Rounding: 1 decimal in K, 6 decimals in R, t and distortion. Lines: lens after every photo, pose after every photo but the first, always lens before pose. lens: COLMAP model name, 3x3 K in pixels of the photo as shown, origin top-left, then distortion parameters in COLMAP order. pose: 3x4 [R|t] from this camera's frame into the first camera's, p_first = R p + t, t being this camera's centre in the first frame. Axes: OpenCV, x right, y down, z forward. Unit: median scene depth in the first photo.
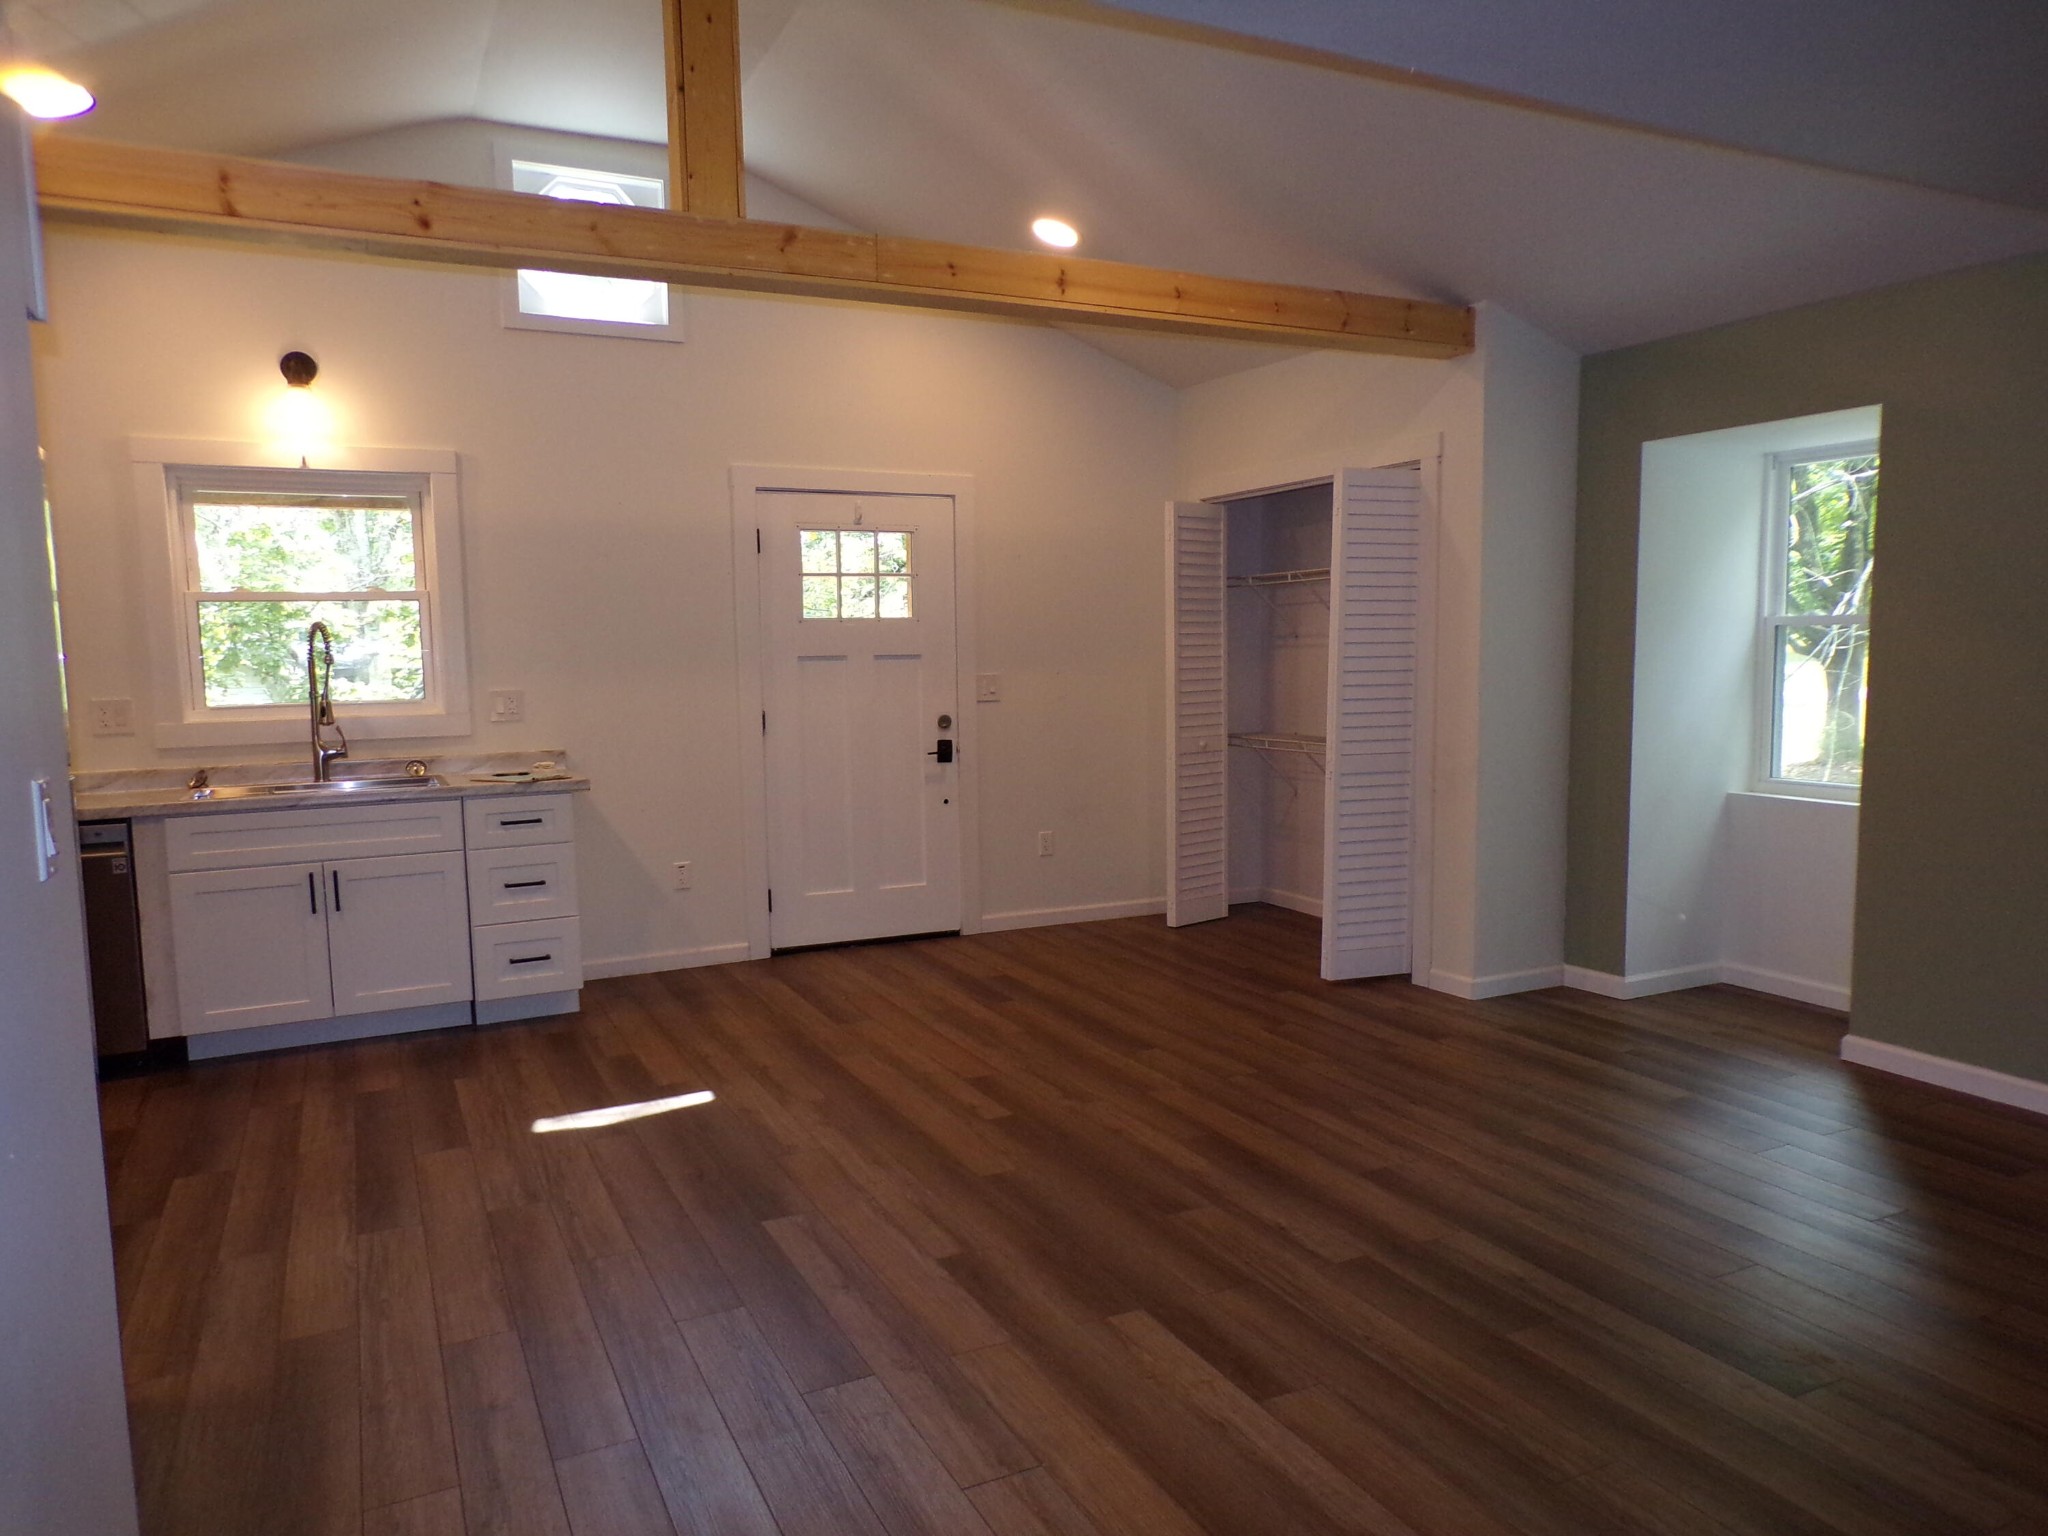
lens RADIAL K [[1397.8, 0, 1046.6], [0, 1397.8, 782.1], [0, 0, 1]] dist [-0.006667, 0.006637]
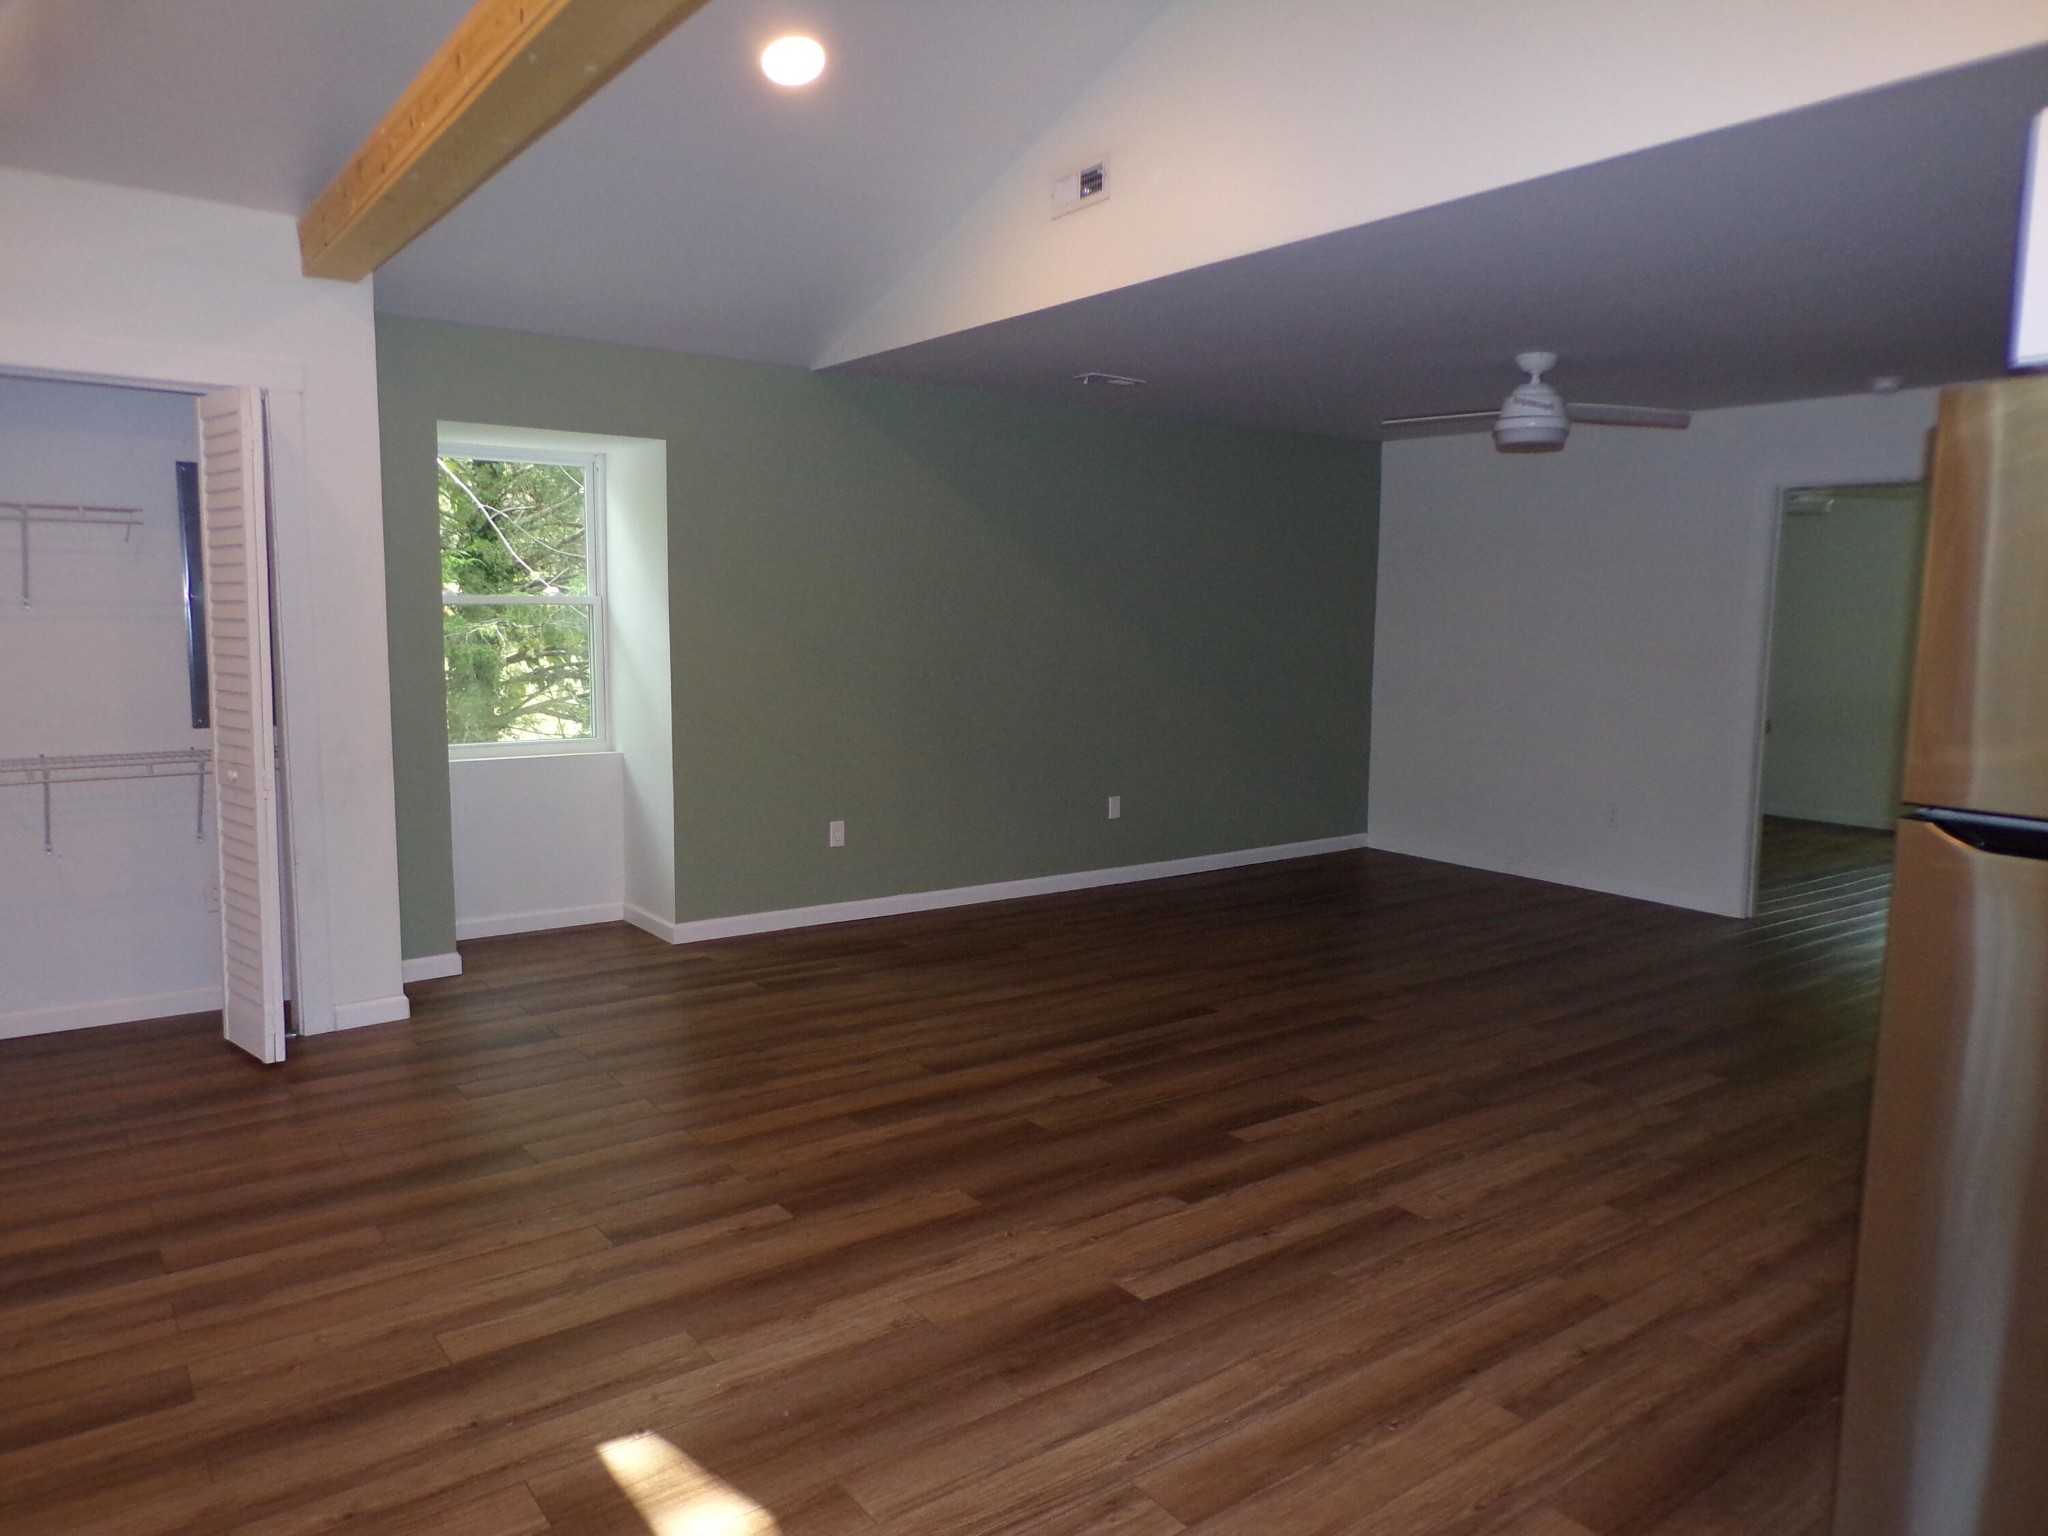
lens RADIAL K [[1397.8, 0, 1046.6], [0, 1397.8, 782.1], [0, 0, 1]] dist [-0.006667, 0.006637]
pose [[-0.177893, -0.111444, 0.977719, -0.696772], [0.083158, 0.988310, 0.127781, -0.082073], [-0.980530, 0.104037, -0.166546, 0.810135]]
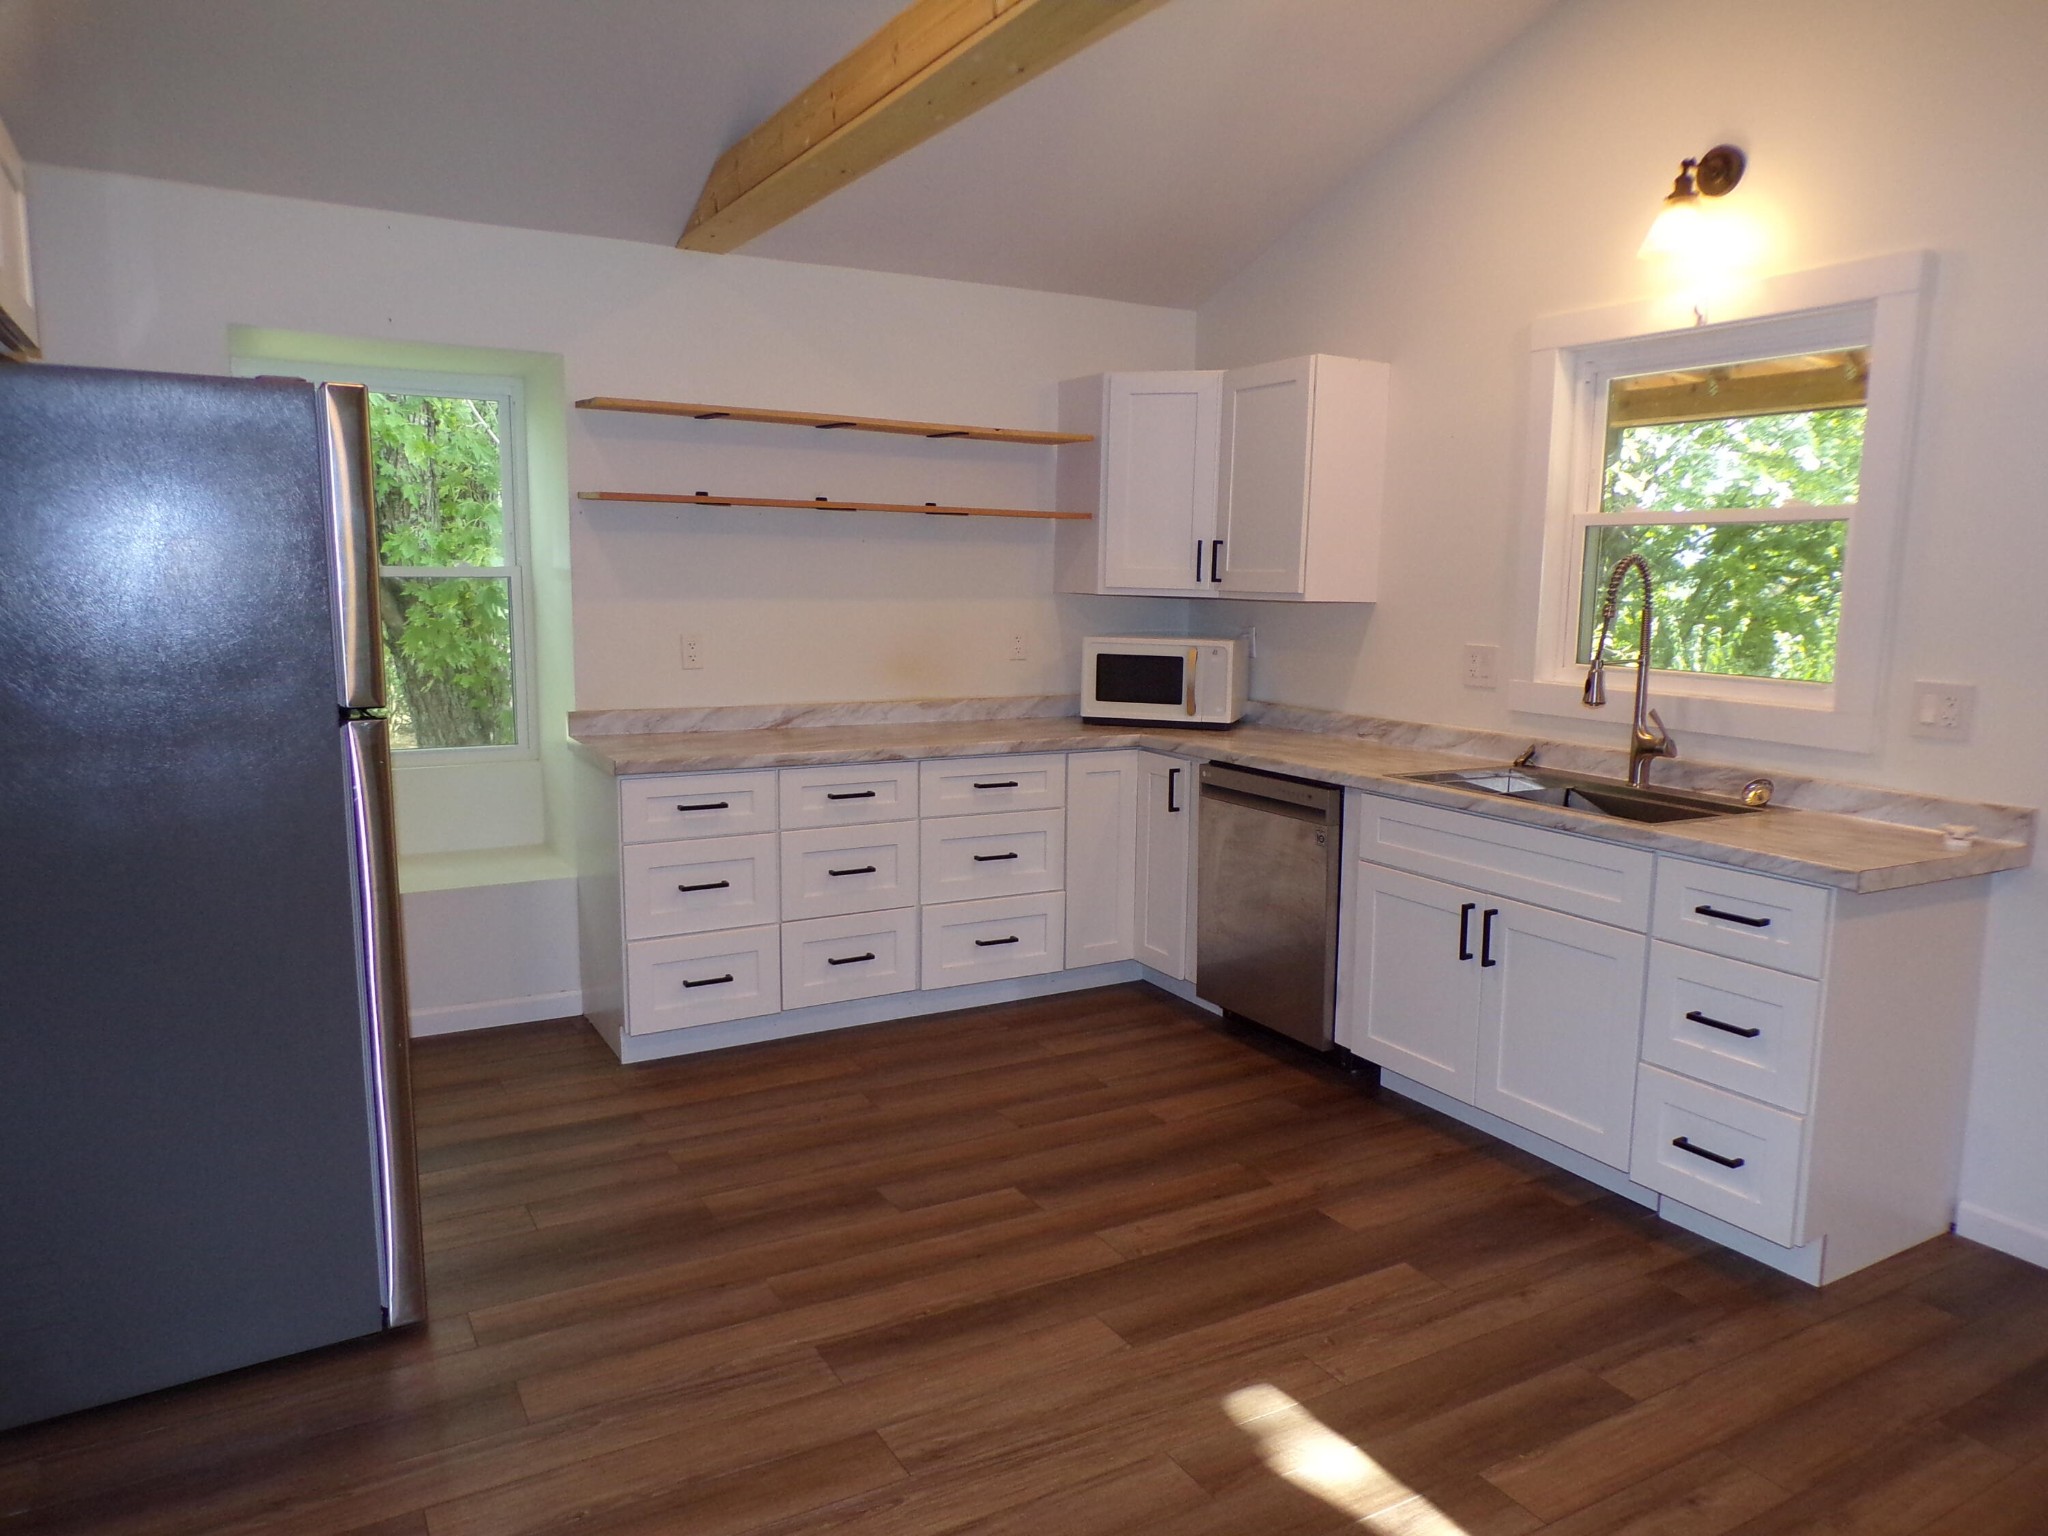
lens RADIAL K [[1397.8, 0, 1046.6], [0, 1397.8, 782.1], [0, 0, 1]] dist [-0.006667, 0.006637]
pose [[0.057627, 0.170065, -0.983746, 0.159840], [-0.115403, 0.979913, 0.162642, -0.088489], [0.991646, 0.104155, 0.076095, 0.713167]]
